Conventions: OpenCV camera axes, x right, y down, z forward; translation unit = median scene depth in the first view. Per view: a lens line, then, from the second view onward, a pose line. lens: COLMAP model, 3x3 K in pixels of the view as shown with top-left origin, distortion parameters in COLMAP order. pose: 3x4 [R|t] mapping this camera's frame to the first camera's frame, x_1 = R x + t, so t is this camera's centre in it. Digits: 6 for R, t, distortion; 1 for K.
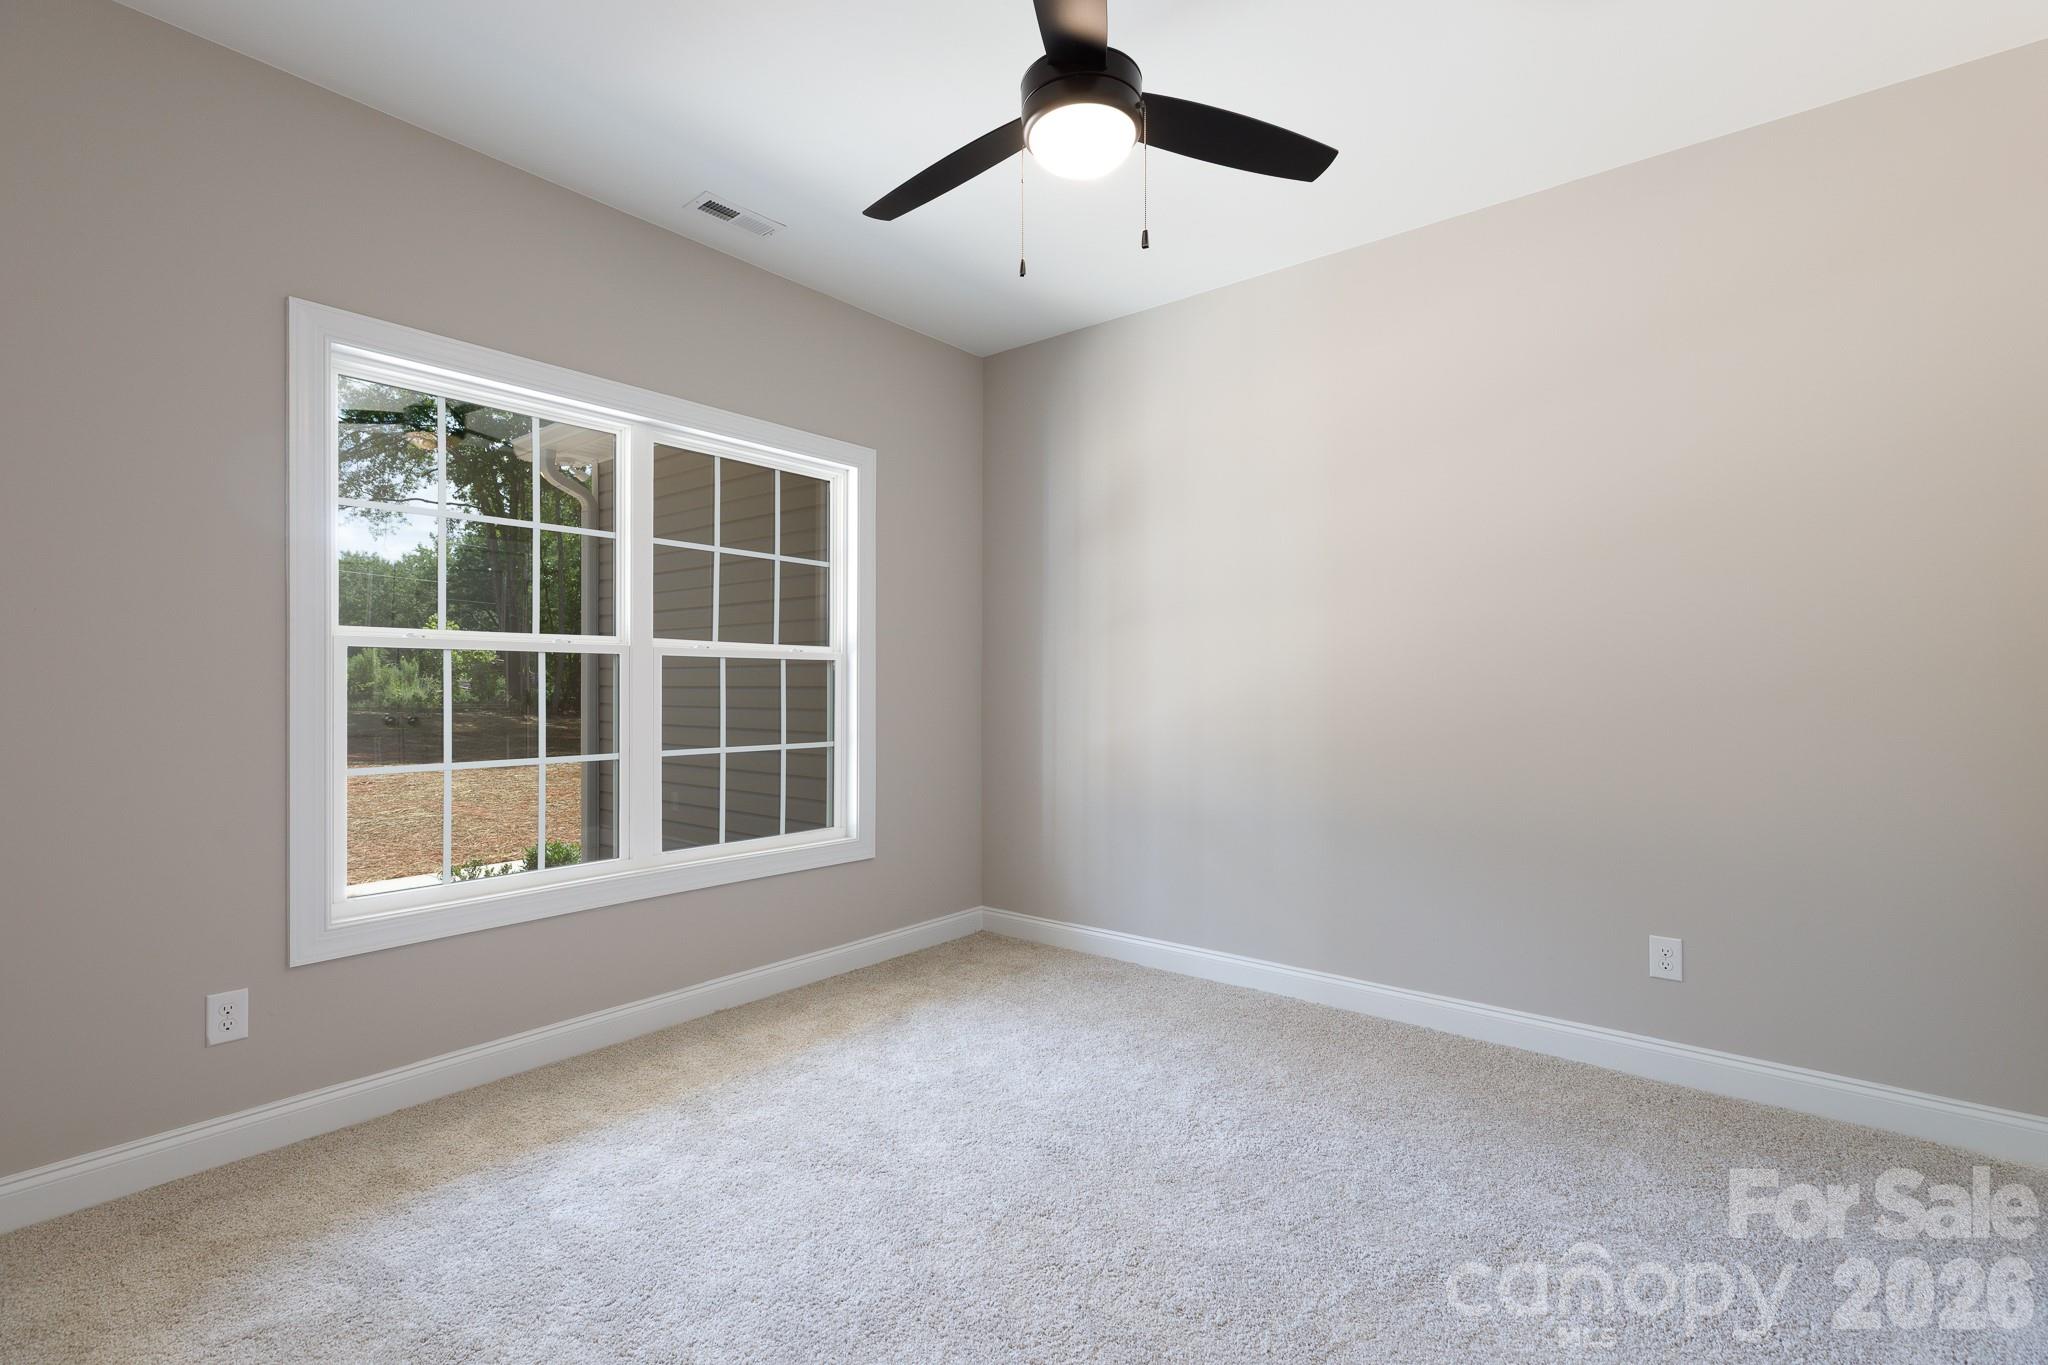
lens RADIAL K [[917.1, 0, 1017.9], [0, 917.1, 691.3], [0, 0, 1]] dist [0.001366, -0.000022]
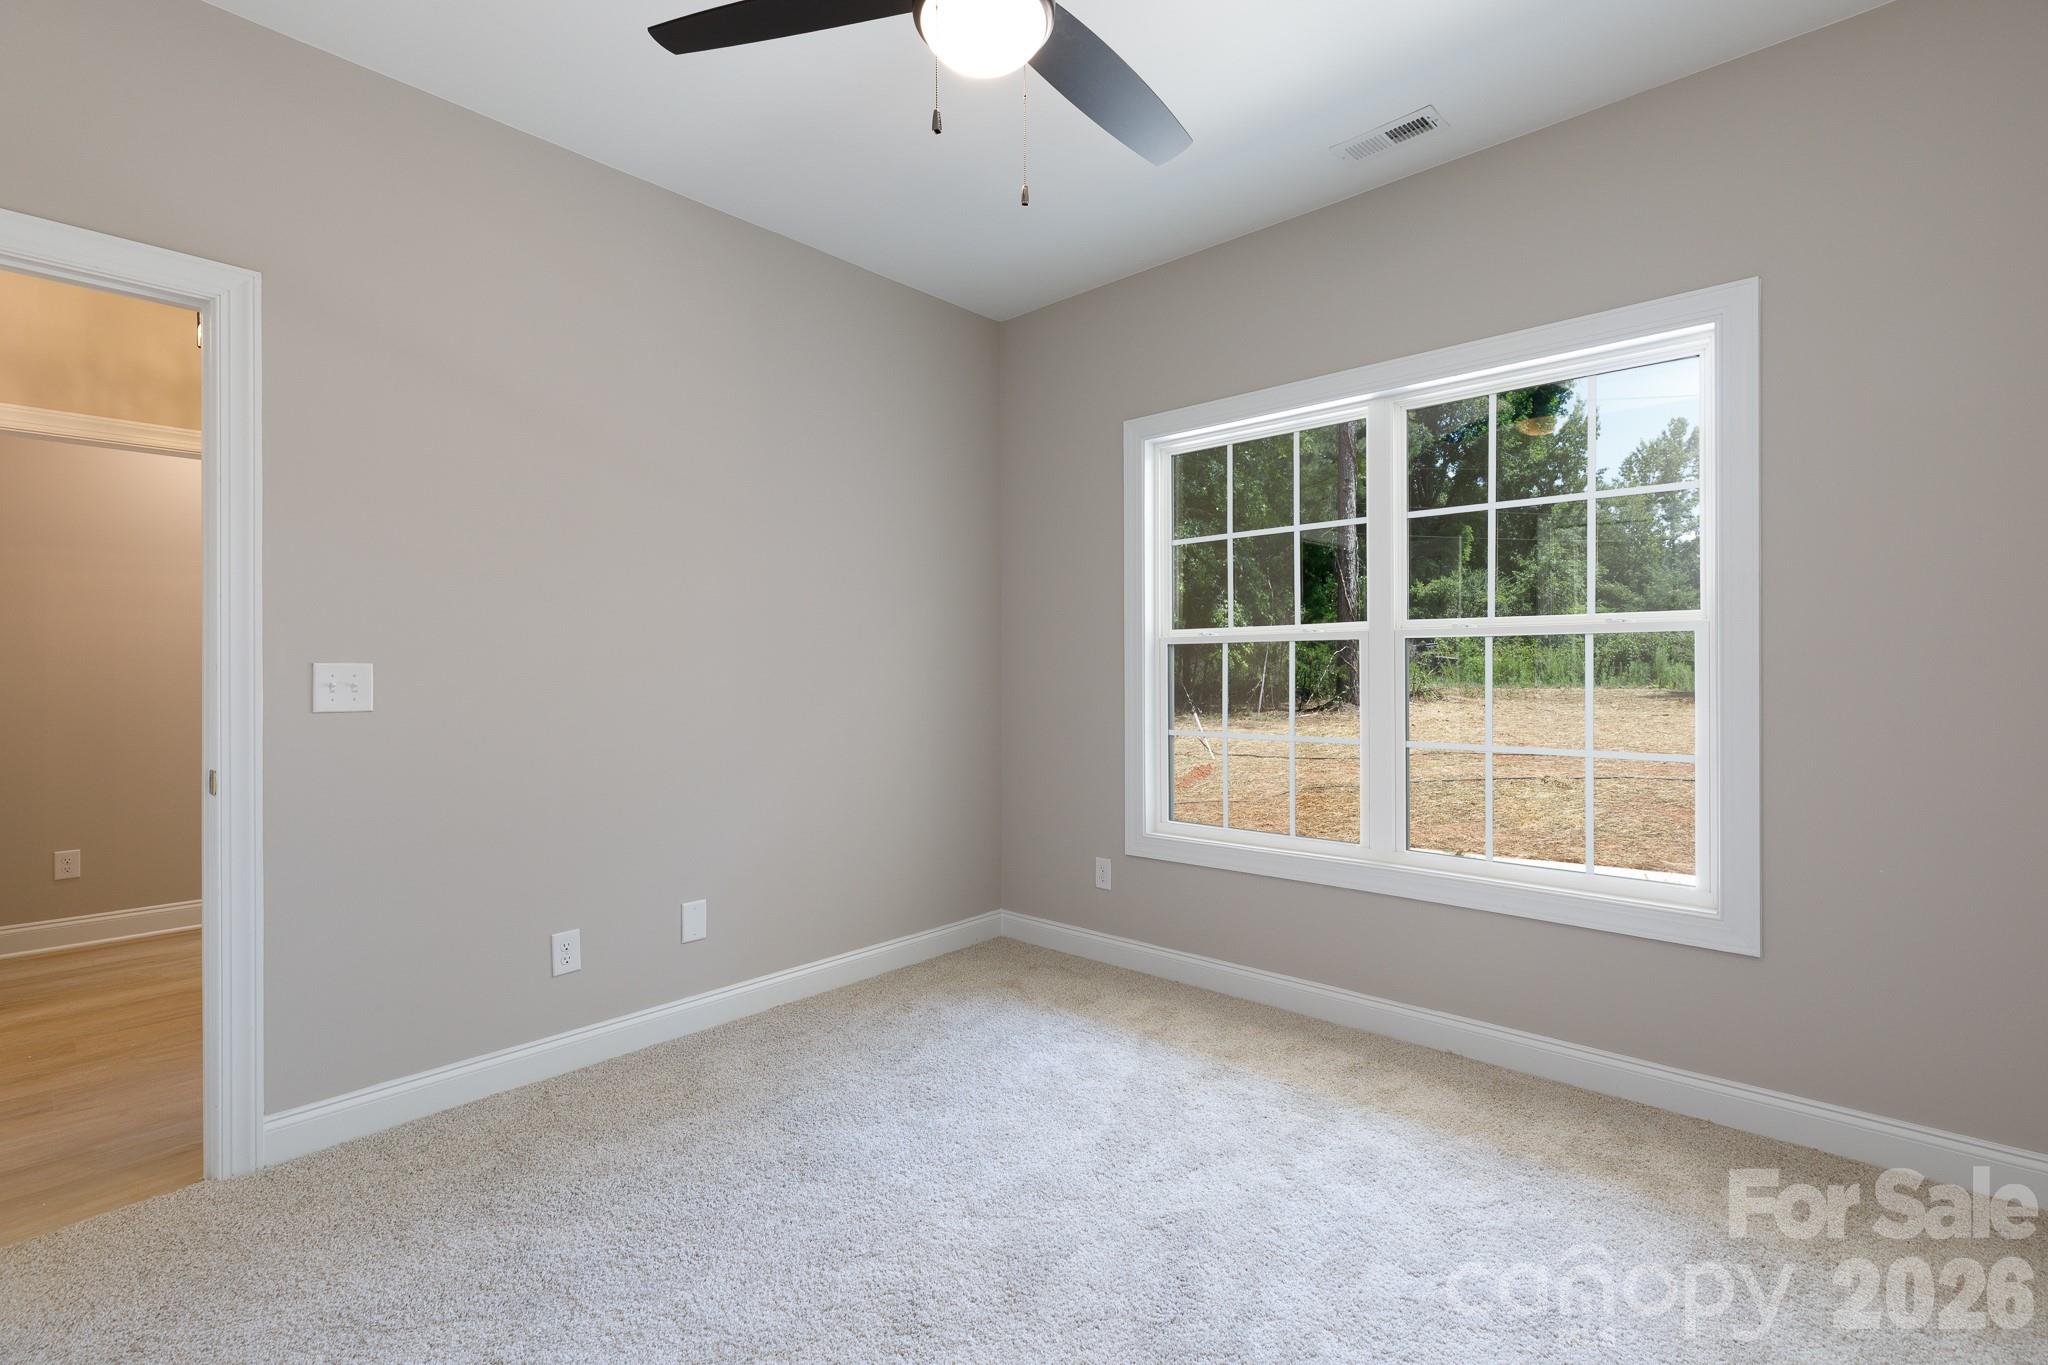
lens RADIAL K [[917.1, 0, 1036.5], [0, 917.1, 675.5], [0, 0, 1]] dist [0.001366, -0.000022]
pose [[-0.039636, 0.001648, -0.999213, 0.606400], [-0.003065, 0.999994, 0.001771, -0.002245], [0.999209, 0.003133, -0.039630, 0.726822]]
